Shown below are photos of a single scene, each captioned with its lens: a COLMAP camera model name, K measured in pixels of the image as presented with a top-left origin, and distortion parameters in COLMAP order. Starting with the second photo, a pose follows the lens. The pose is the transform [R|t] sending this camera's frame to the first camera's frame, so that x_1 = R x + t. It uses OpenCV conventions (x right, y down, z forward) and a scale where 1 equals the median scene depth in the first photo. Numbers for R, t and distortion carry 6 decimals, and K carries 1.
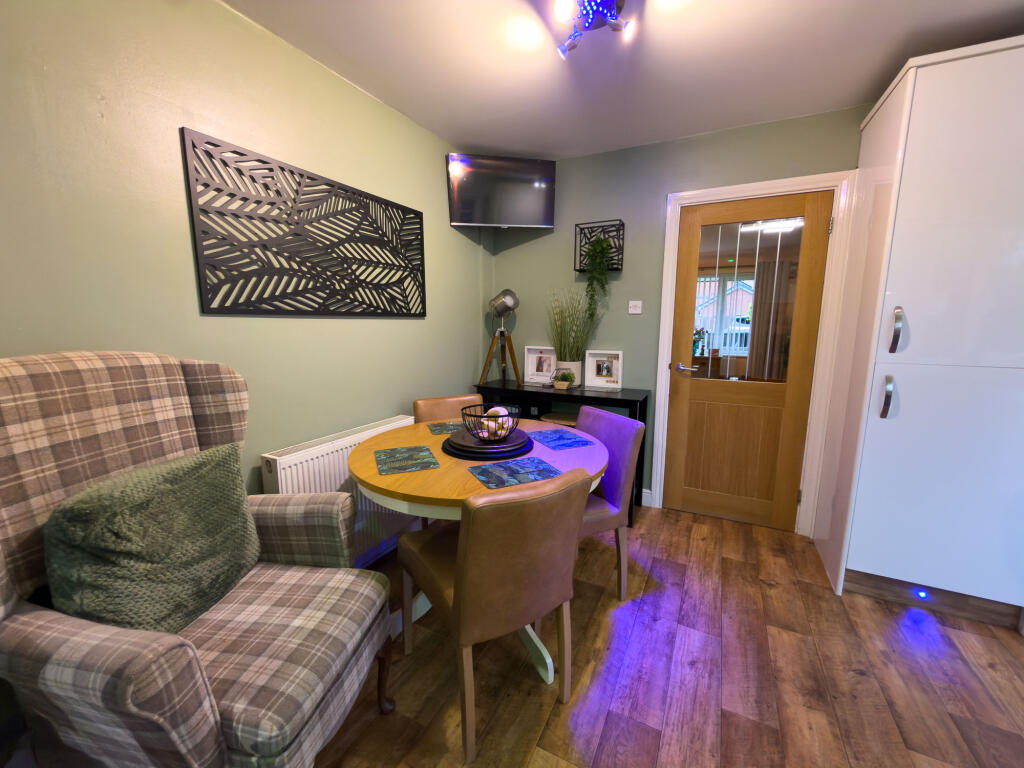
lens RADIAL K [[412.3, 0, 507.0], [0, 412.3, 384.1], [0, 0, 1]] dist [0.000167, 0.000296]
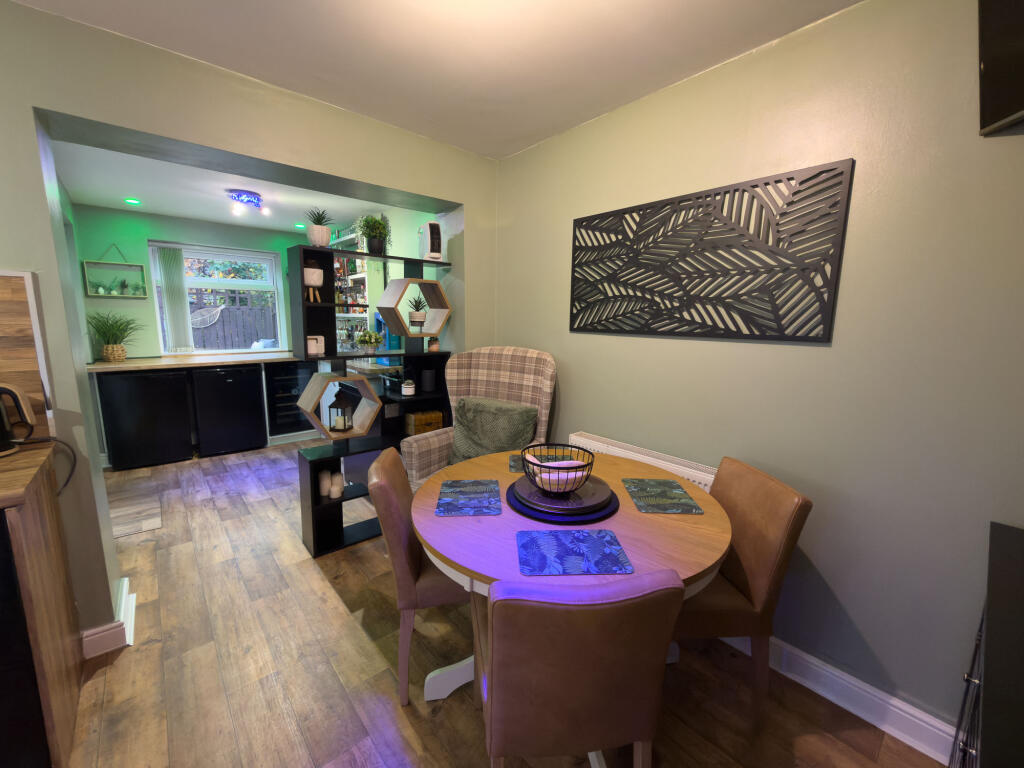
lens RADIAL K [[412.3, 0, 514.3], [0, 412.3, 385.1], [0, 0, 1]] dist [0.000167, 0.000296]
pose [[-0.356367, 0.142625, -0.923396, 0.808979], [-0.156097, 0.965303, 0.209340, -0.255094], [0.921215, 0.218742, -0.321738, 1.281025]]
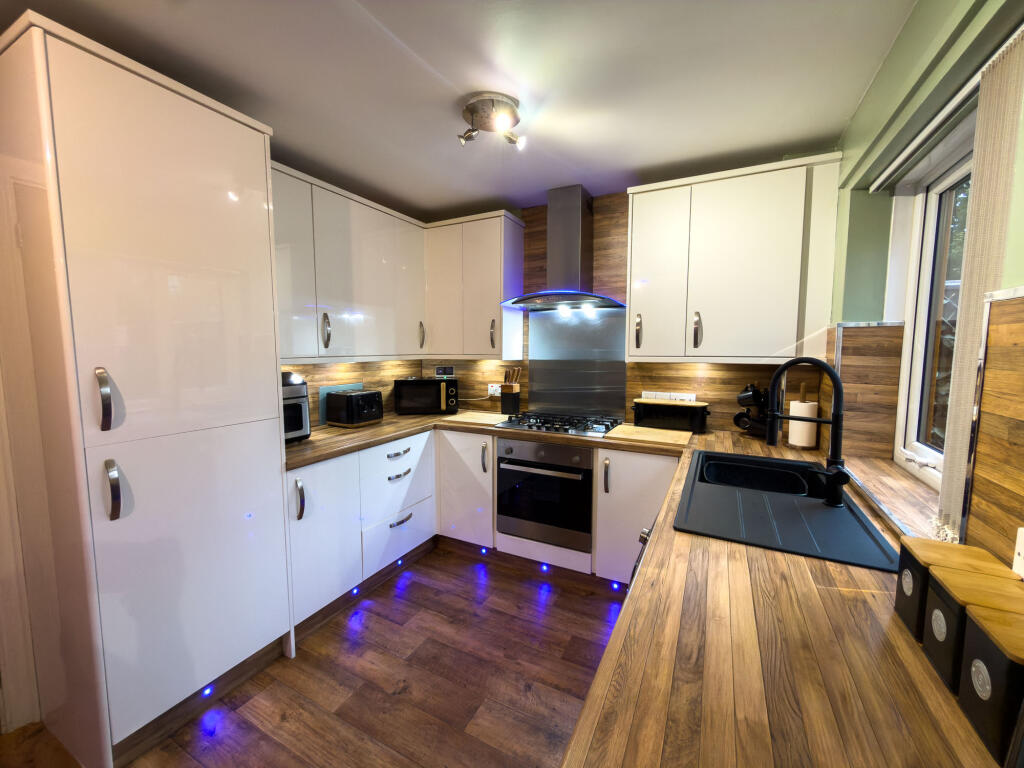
lens RADIAL K [[412.3, 0, 513.9], [0, 412.3, 384.7], [0, 0, 1]] dist [0.000167, 0.000296]
pose [[-0.004181, -0.091841, 0.995765, -1.836794], [0.143651, 0.985391, 0.091487, 0.027113], [-0.989620, 0.143425, 0.009074, -0.834825]]
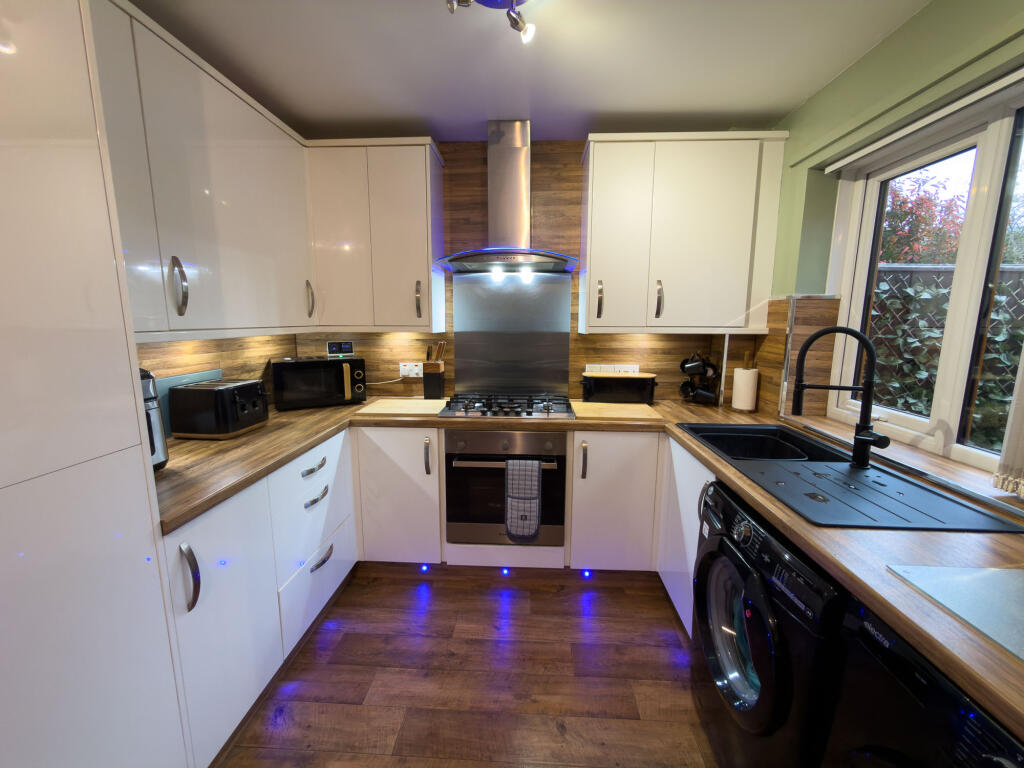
lens RADIAL K [[412.3, 0, 512.2], [0, 412.3, 384.1], [0, 0, 1]] dist [0.000167, 0.000296]
pose [[-0.417467, -0.145526, 0.896964, -1.473261], [0.126674, 0.968135, 0.216030, -0.023842], [-0.899820, 0.203808, -0.385729, -0.441624]]
